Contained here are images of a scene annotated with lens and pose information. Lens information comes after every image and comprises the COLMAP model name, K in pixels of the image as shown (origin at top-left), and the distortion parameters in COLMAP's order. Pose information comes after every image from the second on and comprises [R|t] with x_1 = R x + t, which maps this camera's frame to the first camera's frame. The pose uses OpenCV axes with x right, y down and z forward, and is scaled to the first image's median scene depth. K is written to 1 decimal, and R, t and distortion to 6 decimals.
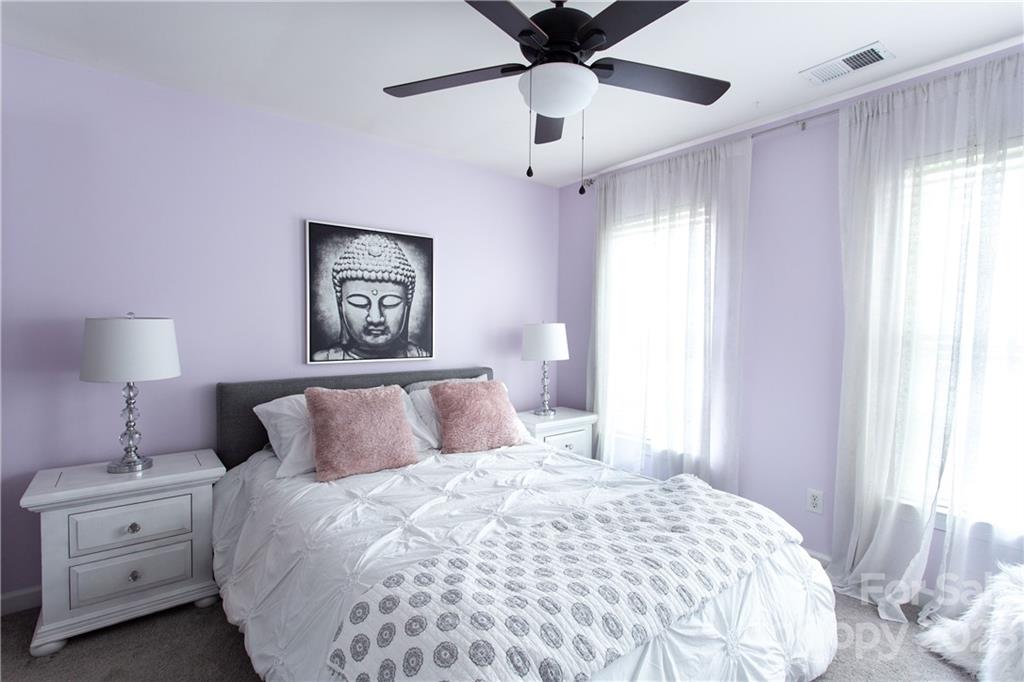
lens RADIAL K [[485.1, 0, 509.3], [0, 485.1, 342.5], [0, 0, 1]] dist [0.004105, -0.000265]
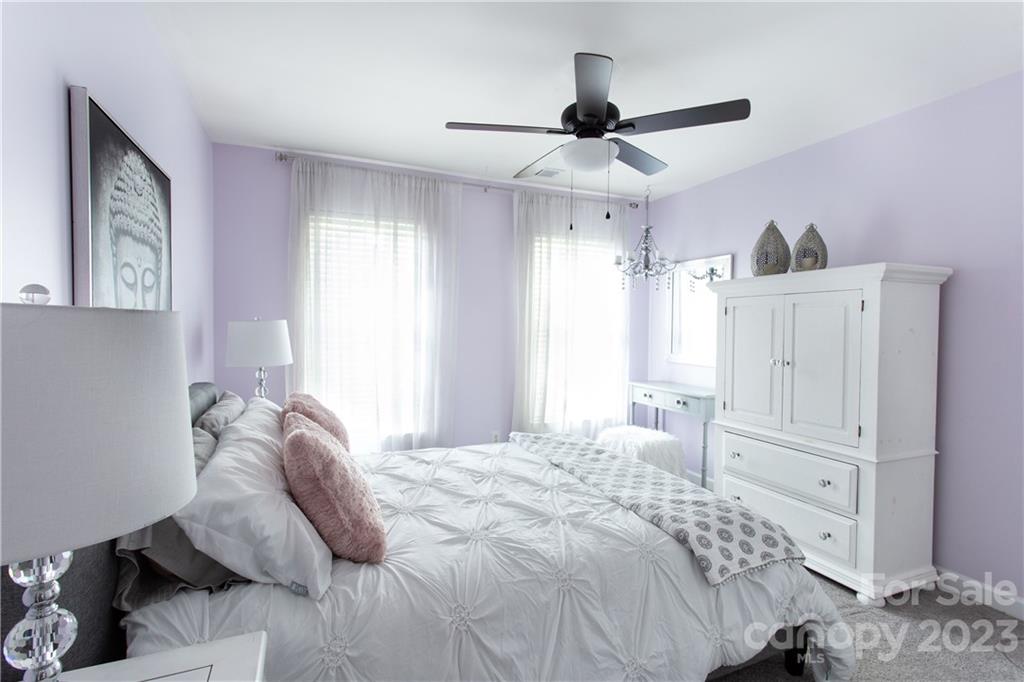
lens RADIAL K [[485.1, 0, 509.3], [0, 485.1, 342.5], [0, 0, 1]] dist [0.004105, -0.000265]
pose [[0.268938, -0.036734, 0.962457, -0.716553], [0.023042, 0.999232, 0.031699, -0.021713], [-0.962882, 0.013652, 0.269578, 0.474243]]
